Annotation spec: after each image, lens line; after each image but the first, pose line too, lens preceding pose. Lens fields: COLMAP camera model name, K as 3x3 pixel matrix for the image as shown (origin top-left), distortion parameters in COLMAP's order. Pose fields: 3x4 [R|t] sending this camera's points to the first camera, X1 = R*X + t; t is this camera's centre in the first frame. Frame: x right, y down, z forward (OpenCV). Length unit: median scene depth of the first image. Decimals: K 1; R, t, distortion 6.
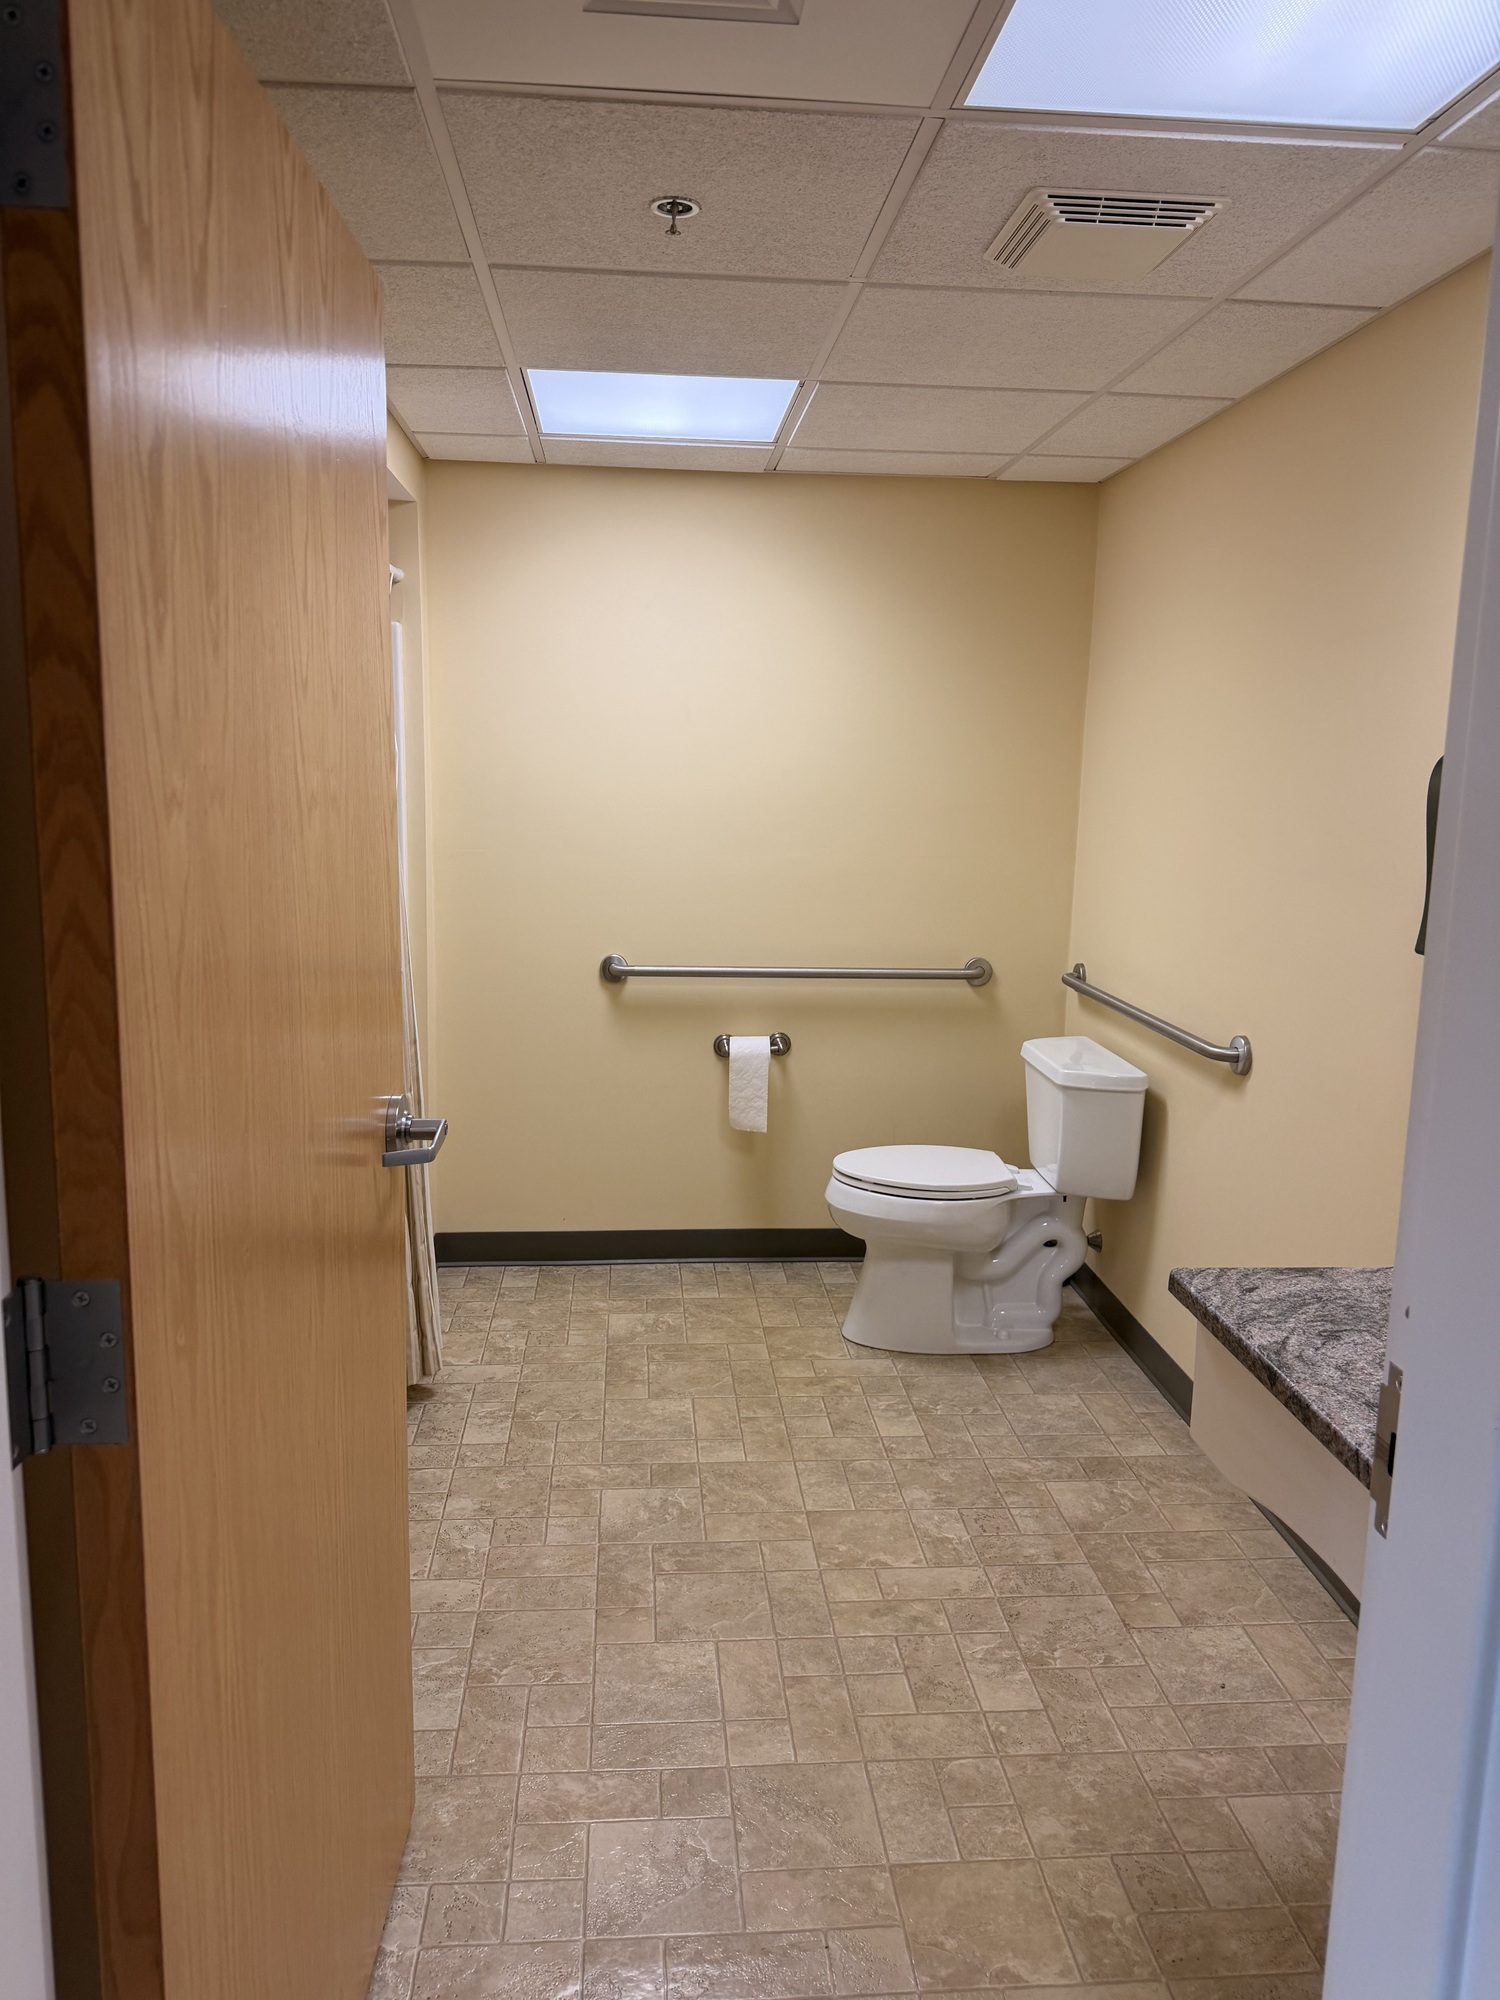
lens RADIAL K [[1413.3, 0, 735.8], [0, 1413.3, 997.4], [0, 0, 1]] dist [0.030897, -0.040674]
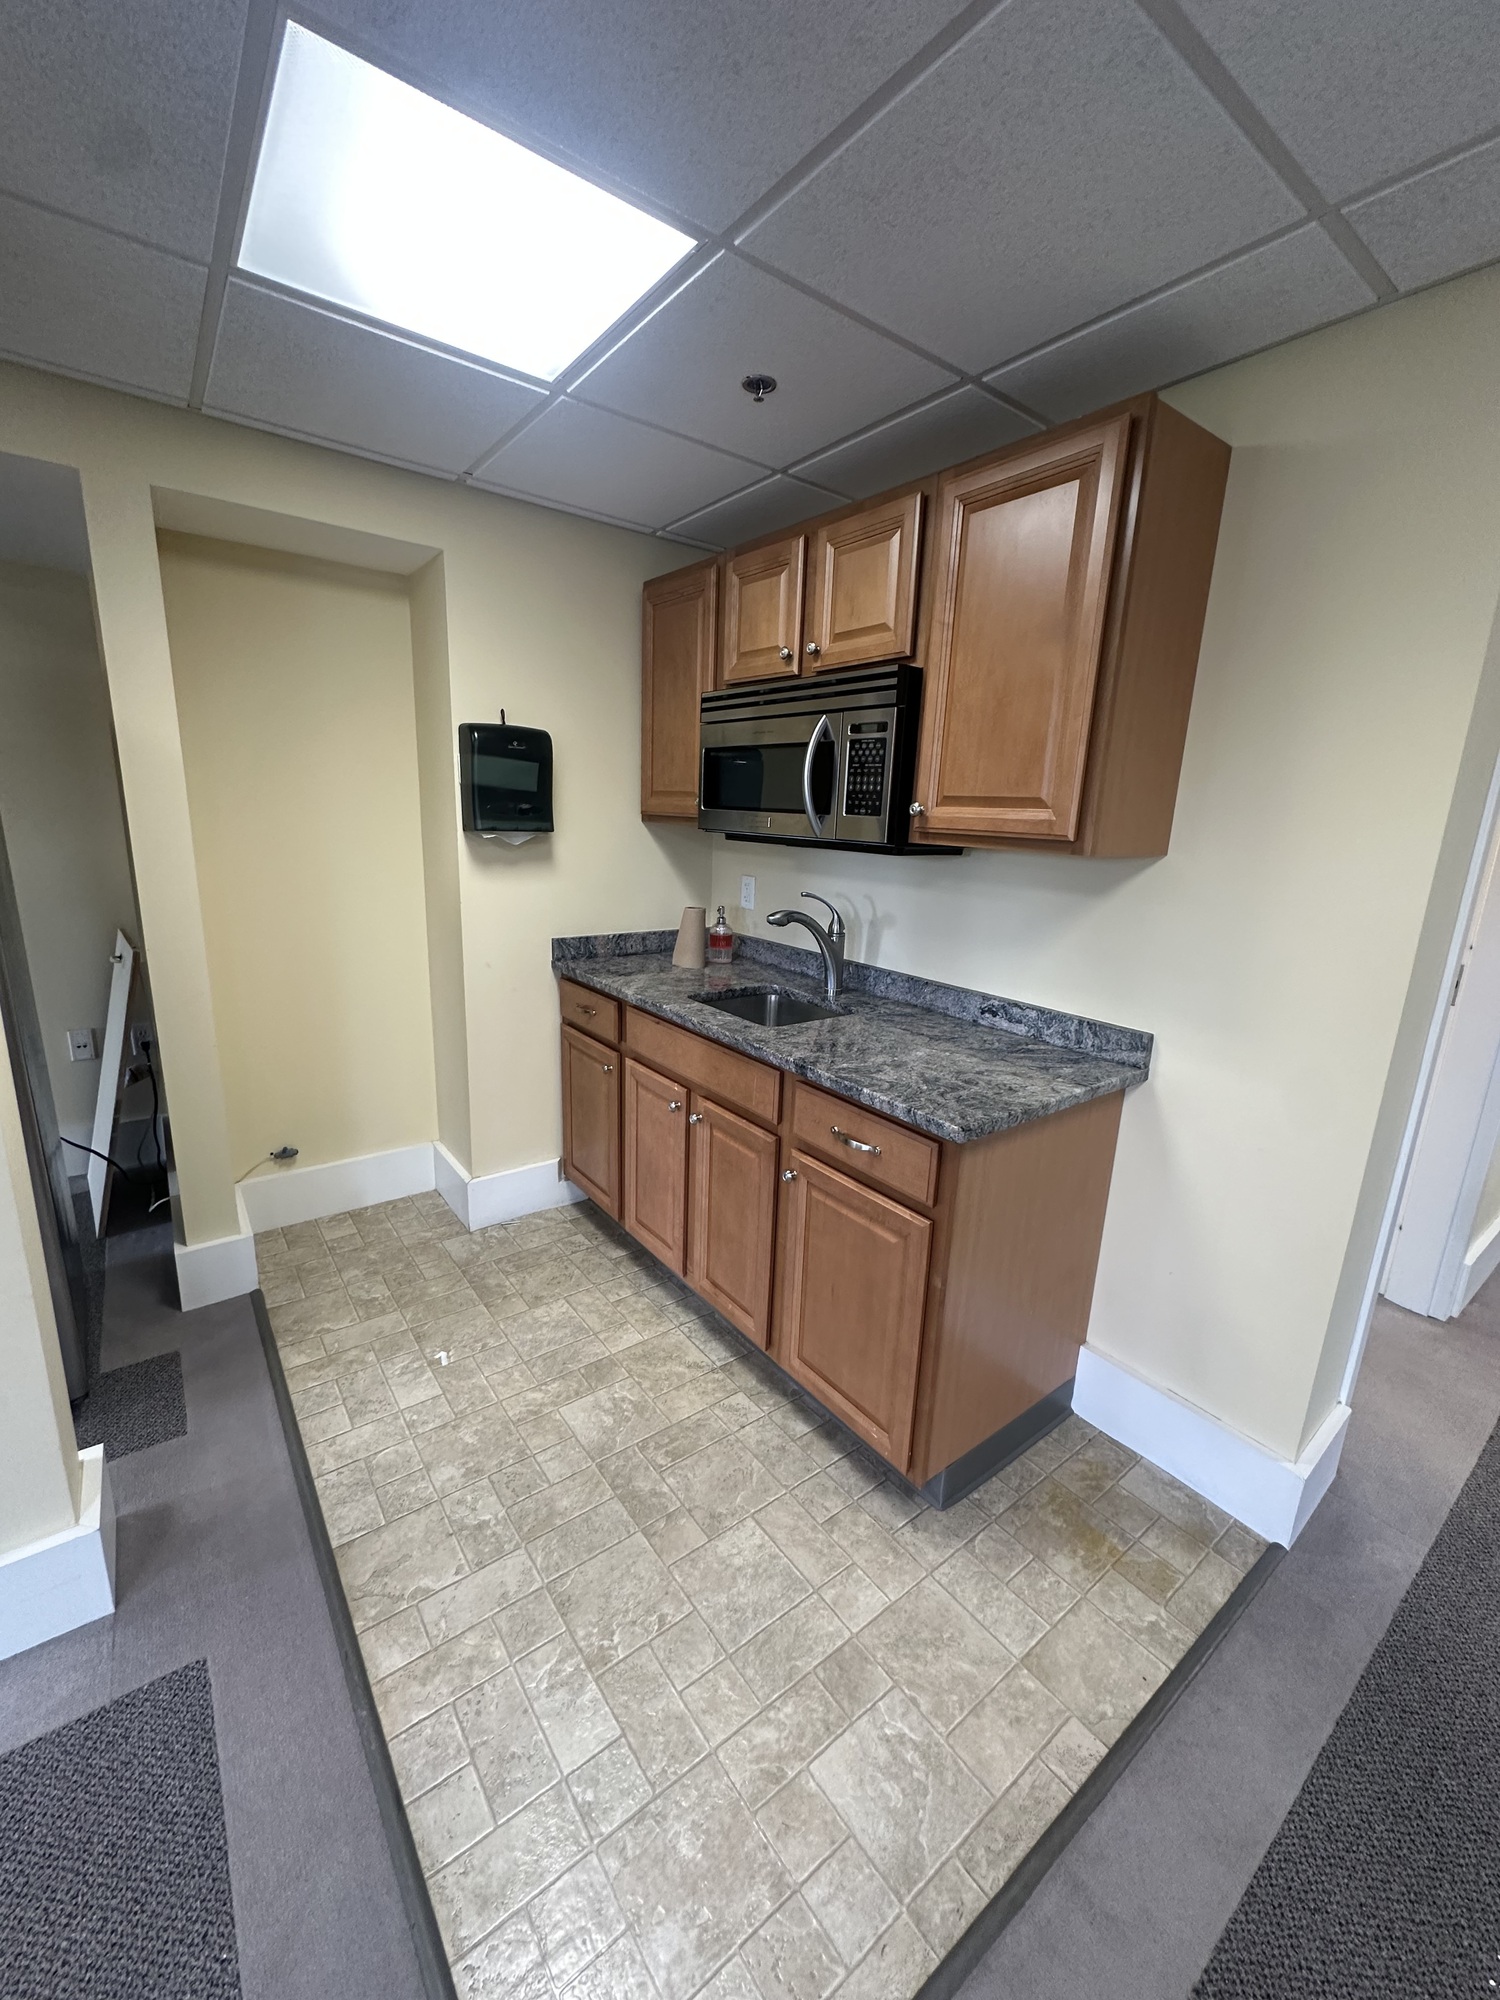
lens RADIAL K [[796.0, 0, 742.9], [0, 796.0, 997.8], [0, 0, 1]] dist [-0.005780, -0.000489]
pose [[0.842437, -0.115078, 0.526361, 0.084354], [0.072947, 0.992290, 0.100193, 0.011390], [-0.533833, -0.046010, 0.844337, 0.113808]]
